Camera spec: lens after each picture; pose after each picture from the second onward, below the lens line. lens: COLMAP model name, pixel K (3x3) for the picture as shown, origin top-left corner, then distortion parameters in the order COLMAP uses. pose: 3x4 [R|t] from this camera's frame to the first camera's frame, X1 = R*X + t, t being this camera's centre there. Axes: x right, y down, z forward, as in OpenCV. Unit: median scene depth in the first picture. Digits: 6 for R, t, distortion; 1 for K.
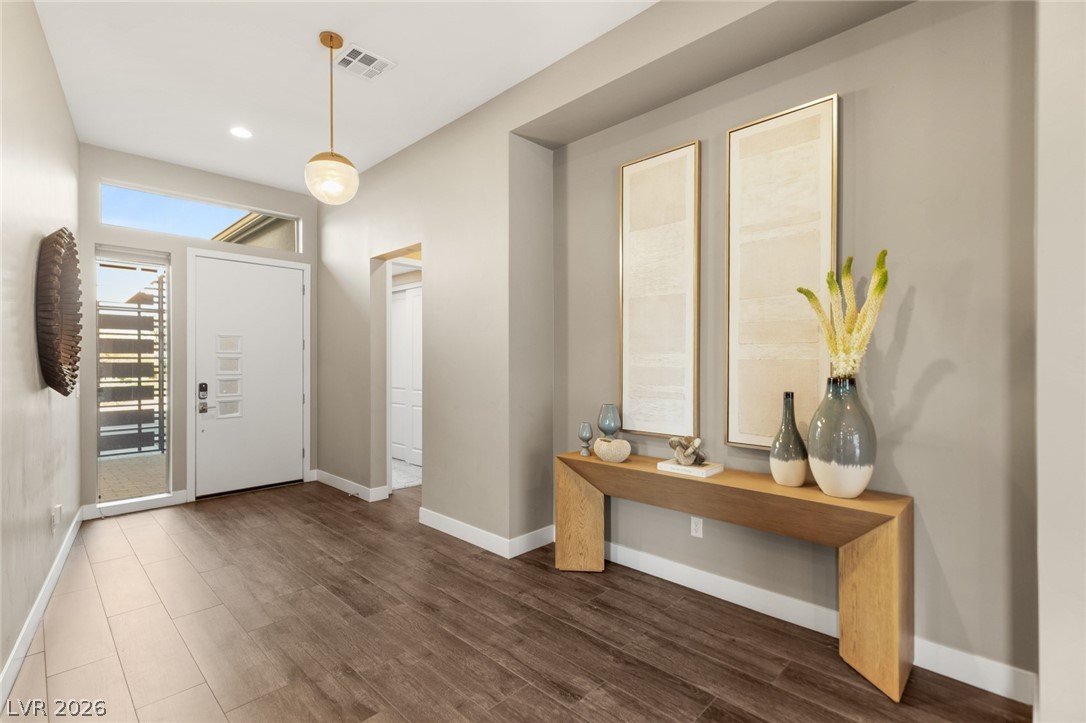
lens RADIAL K [[490.3, 0, 540.3], [0, 490.3, 362.1], [0, 0, 1]] dist [-0.000783, -0.000072]
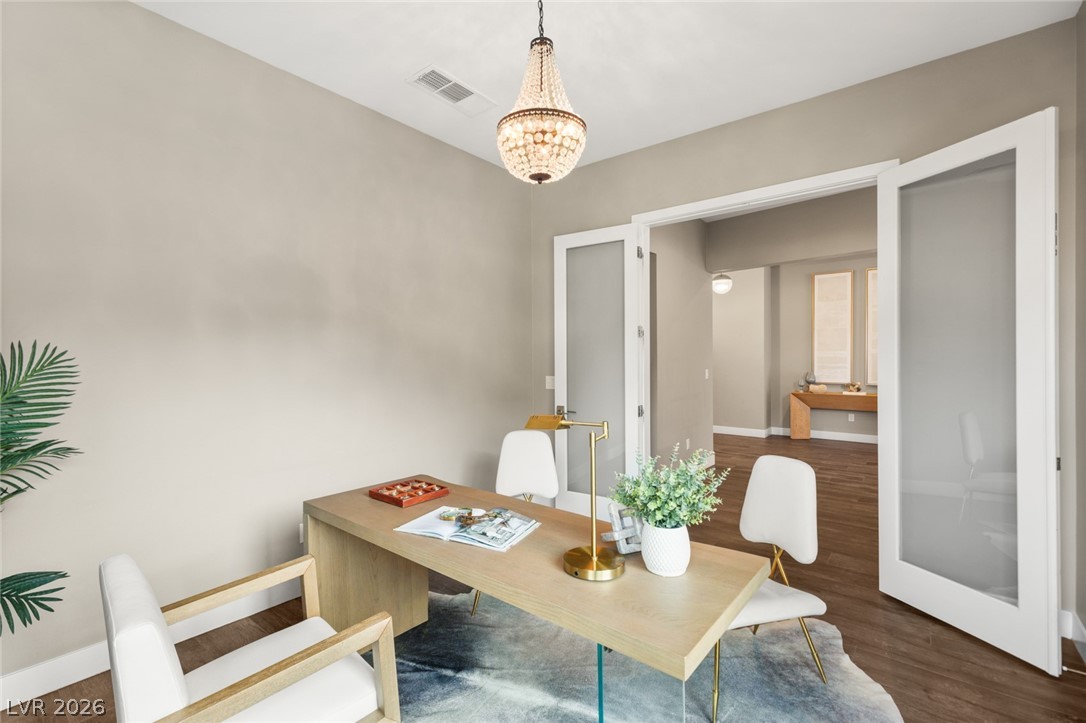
lens RADIAL K [[490.3, 0, 545.0], [0, 490.3, 358.0], [0, 0, 1]] dist [-0.000783, -0.000072]
pose [[0.993669, 0.001080, 0.112340, -1.602272], [-0.001230, 0.999998, 0.001272, 0.016733], [-0.112338, -0.001402, 0.993669, -1.421308]]
